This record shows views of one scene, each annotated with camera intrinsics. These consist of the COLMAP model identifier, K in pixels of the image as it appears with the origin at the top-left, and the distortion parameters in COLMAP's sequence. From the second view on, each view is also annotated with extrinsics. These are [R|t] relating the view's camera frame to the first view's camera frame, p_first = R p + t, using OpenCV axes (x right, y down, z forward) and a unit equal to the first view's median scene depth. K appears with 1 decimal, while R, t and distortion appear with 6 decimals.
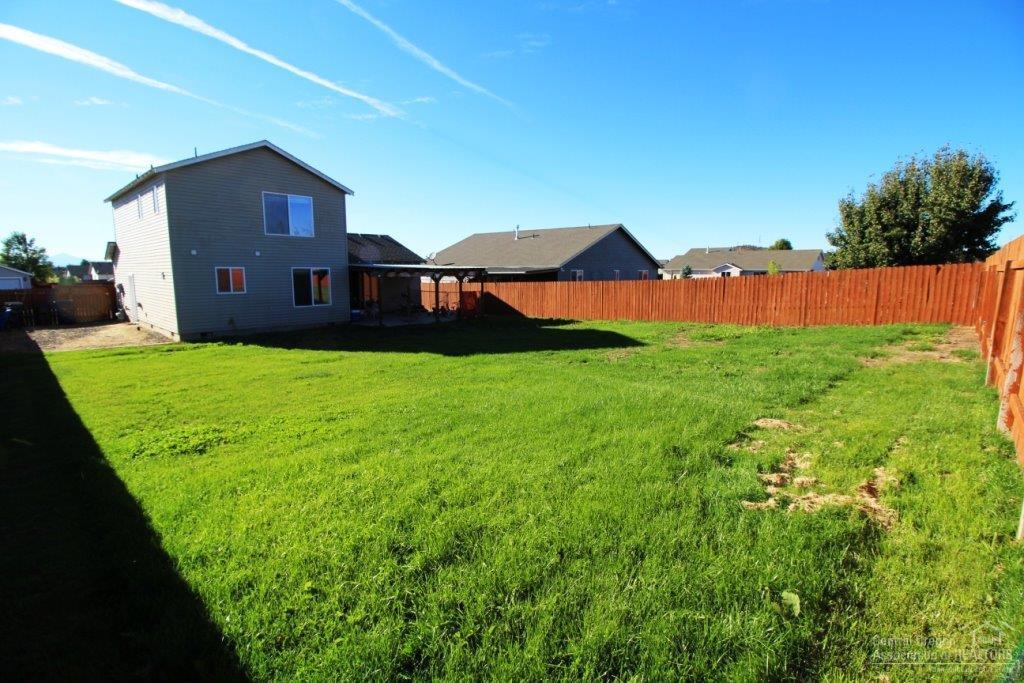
lens RADIAL K [[468.8, 0, 512.9], [0, 468.8, 337.6], [0, 0, 1]] dist [-0.024124, -0.000863]
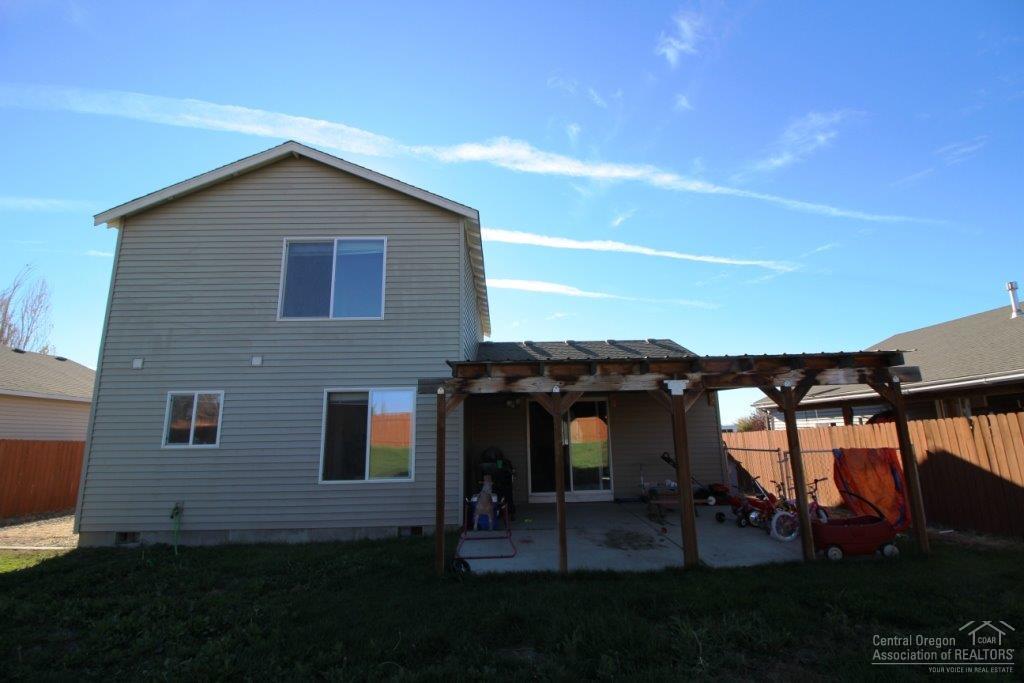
lens RADIAL K [[468.8, 0, 508.3], [0, 468.8, 340.6], [0, 0, 1]] dist [-0.024124, -0.000863]
pose [[0.697524, -0.154203, -0.699772, -0.041232], [-0.078375, 0.954293, -0.288412, -0.080610], [0.712262, 0.256019, 0.653557, 0.817421]]
